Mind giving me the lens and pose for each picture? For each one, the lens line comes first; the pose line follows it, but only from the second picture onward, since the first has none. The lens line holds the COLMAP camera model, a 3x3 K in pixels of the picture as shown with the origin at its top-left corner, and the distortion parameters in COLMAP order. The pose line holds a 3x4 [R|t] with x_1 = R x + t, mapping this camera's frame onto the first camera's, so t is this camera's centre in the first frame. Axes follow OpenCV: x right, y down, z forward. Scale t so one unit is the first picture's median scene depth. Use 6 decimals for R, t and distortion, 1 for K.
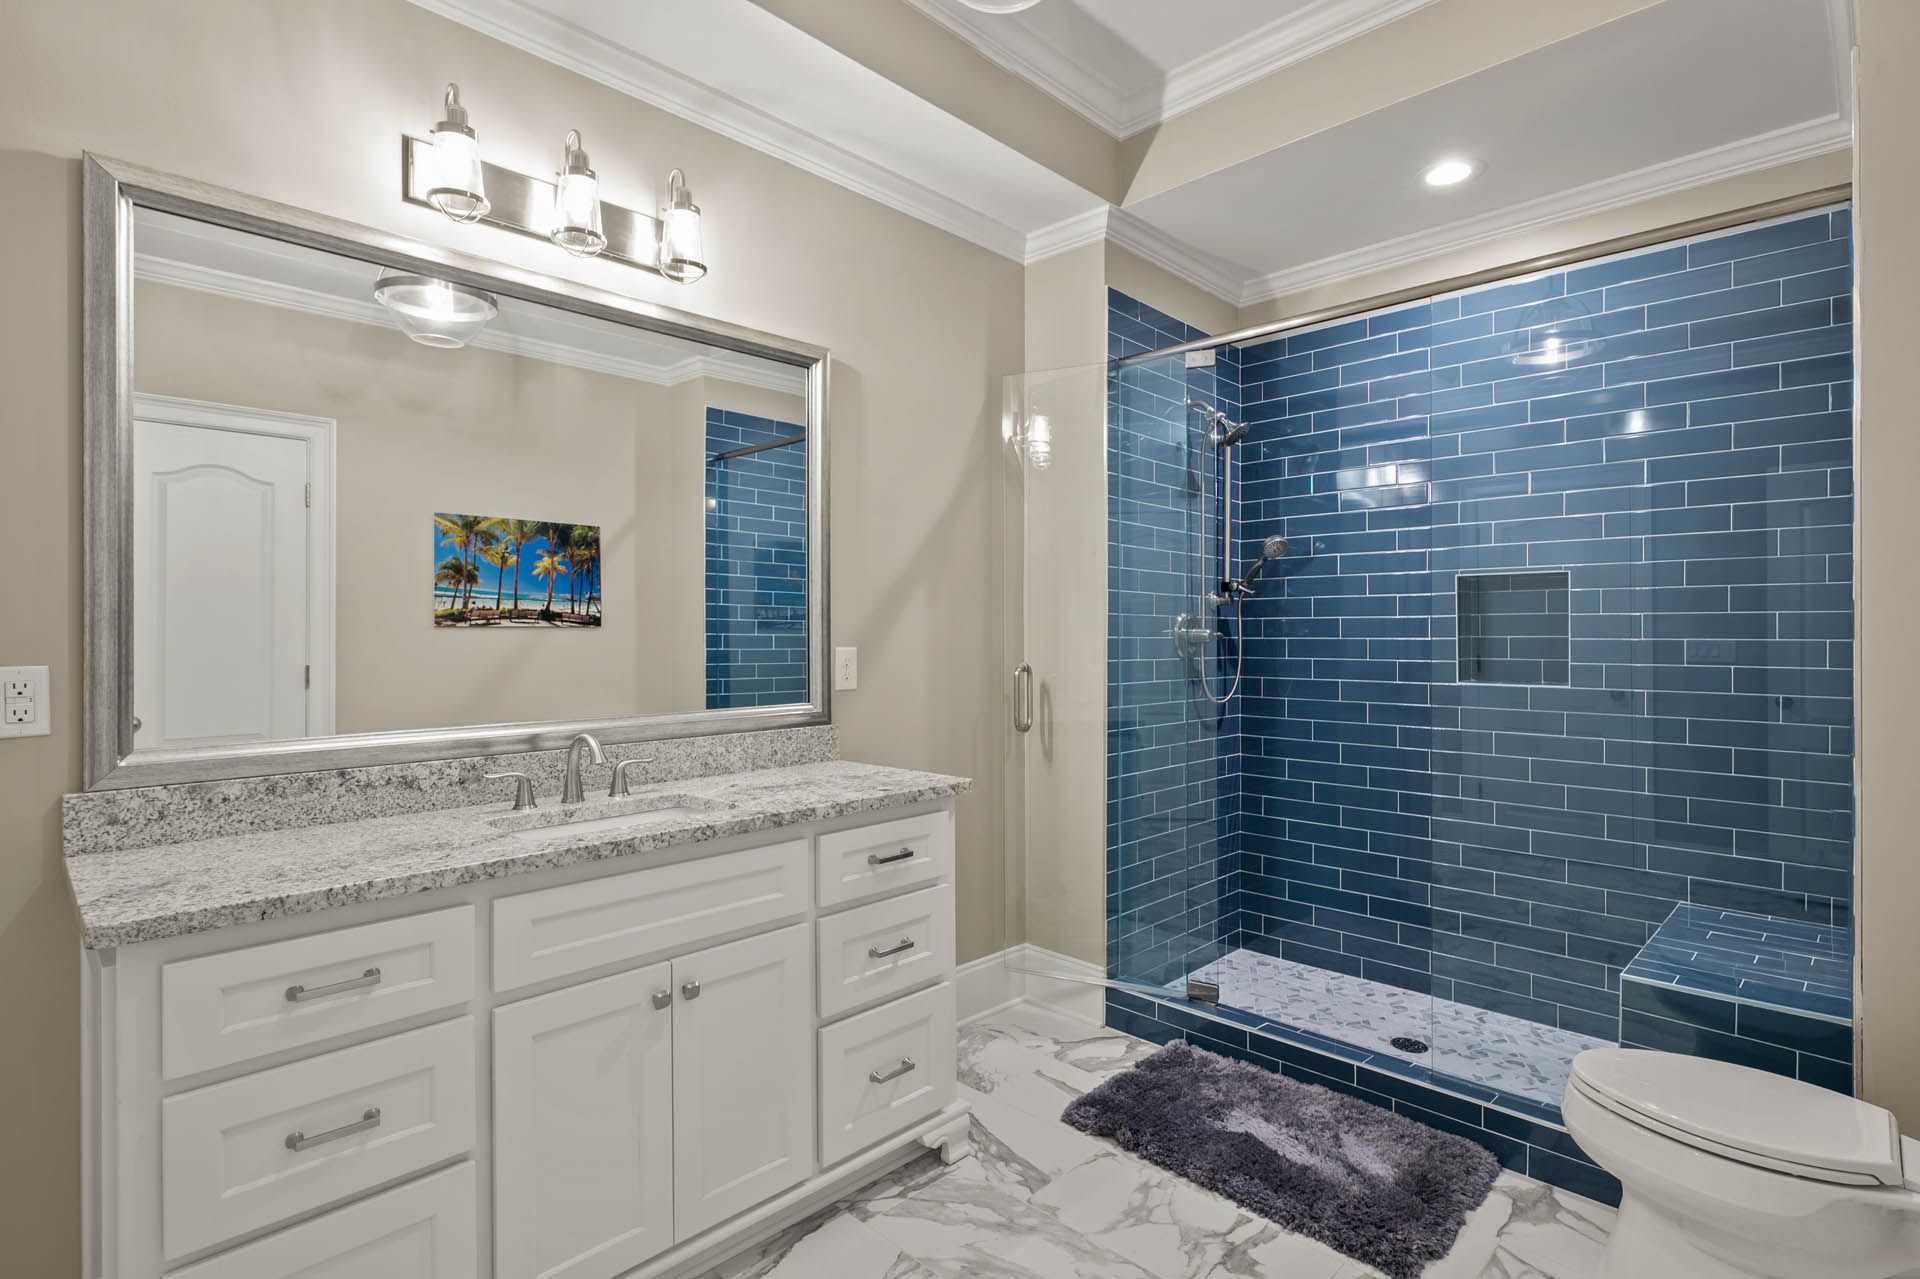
lens RADIAL K [[907.0, 0, 966.6], [0, 907.0, 632.1], [0, 0, 1]] dist [-0.000425, -0.000400]
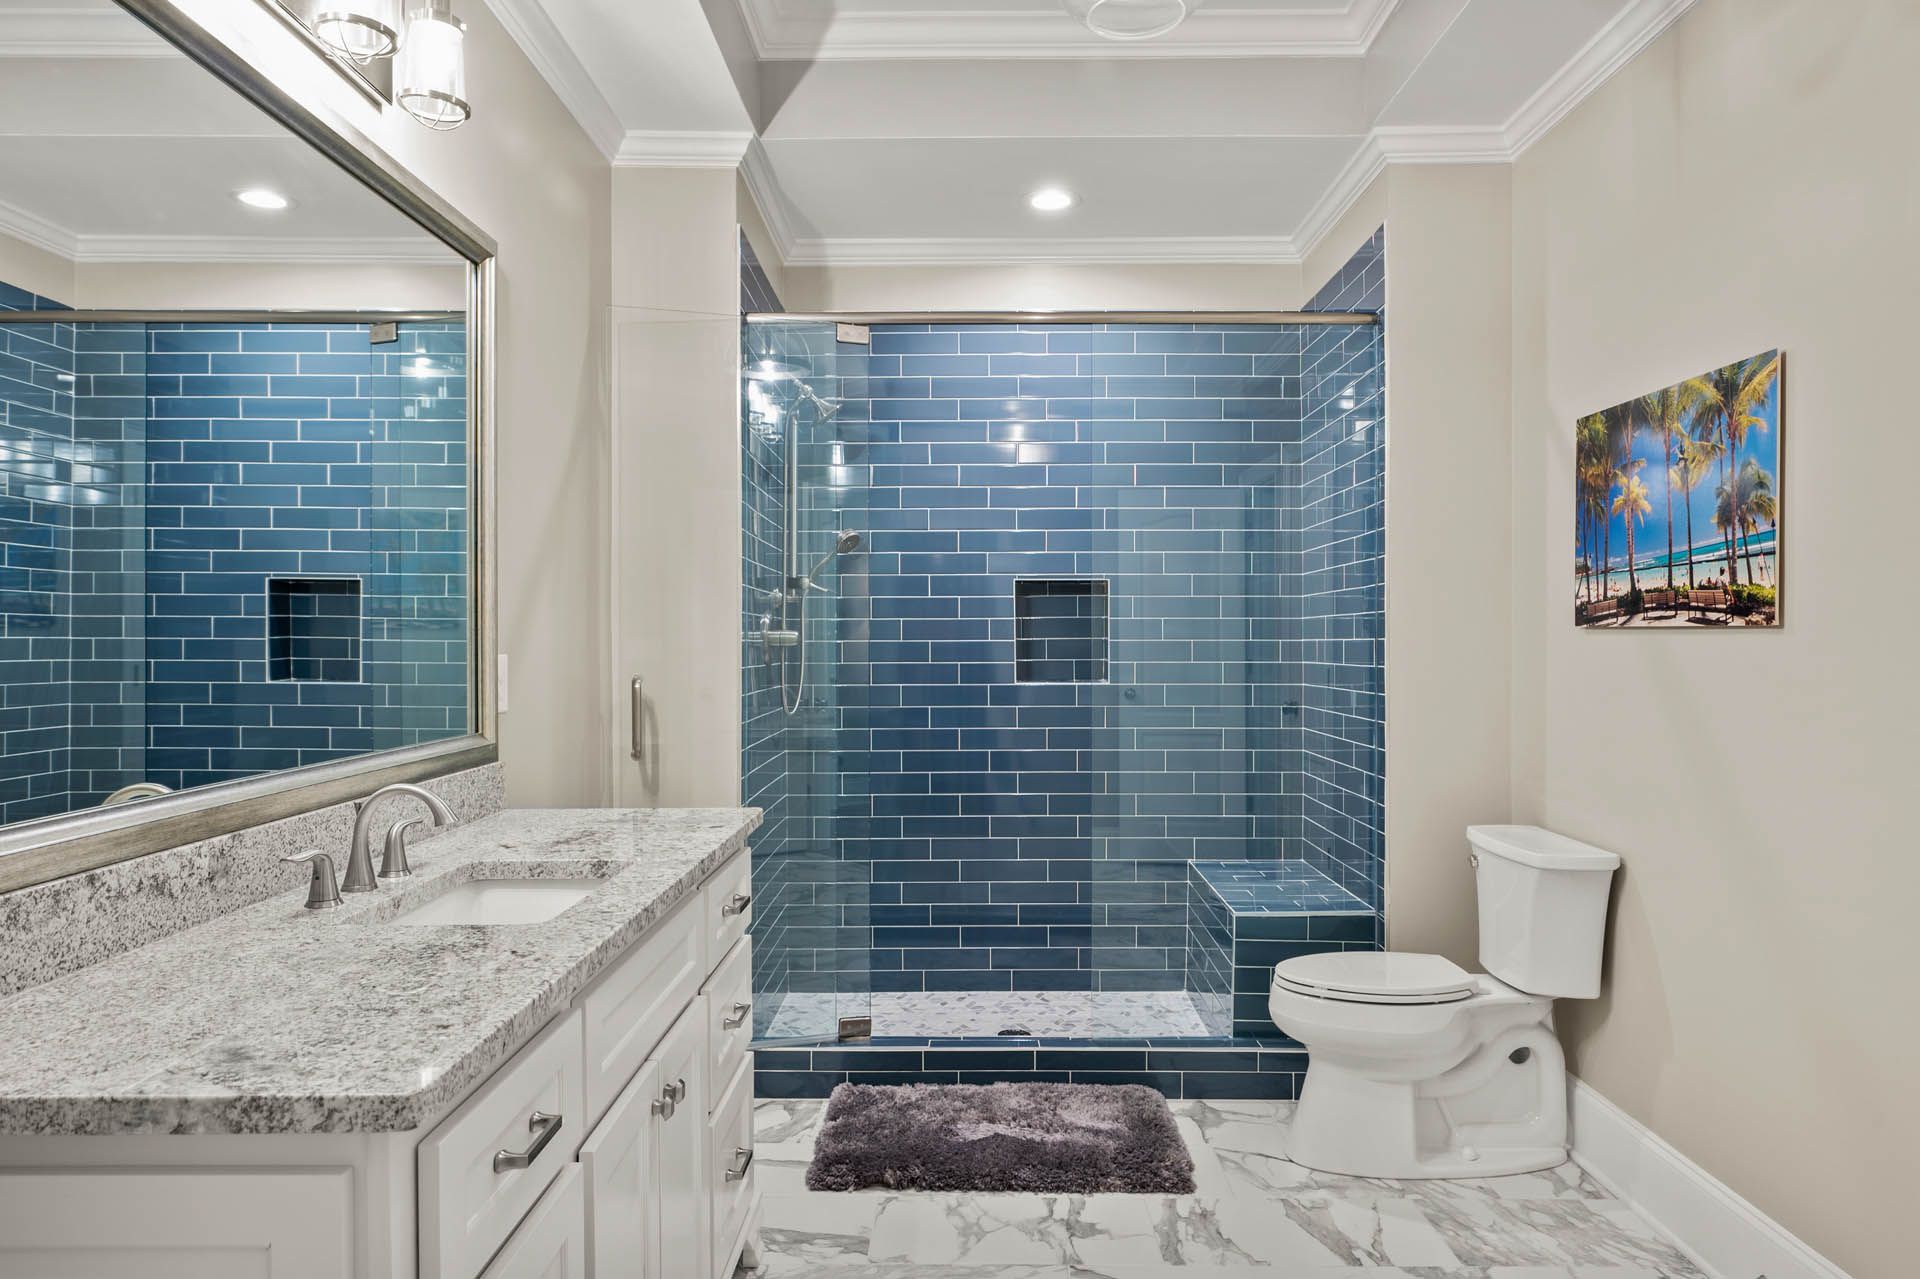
lens RADIAL K [[1174.6, 0, 960.0], [0, 1174.6, 639.5], [0, 0, 1]] dist [-0.002308, 0.000217]
pose [[0.743182, -0.002389, 0.669085, -0.518149], [0.000409, 0.999995, 0.003115, 0.002301], [-0.669089, -0.002041, 0.743180, 0.057576]]
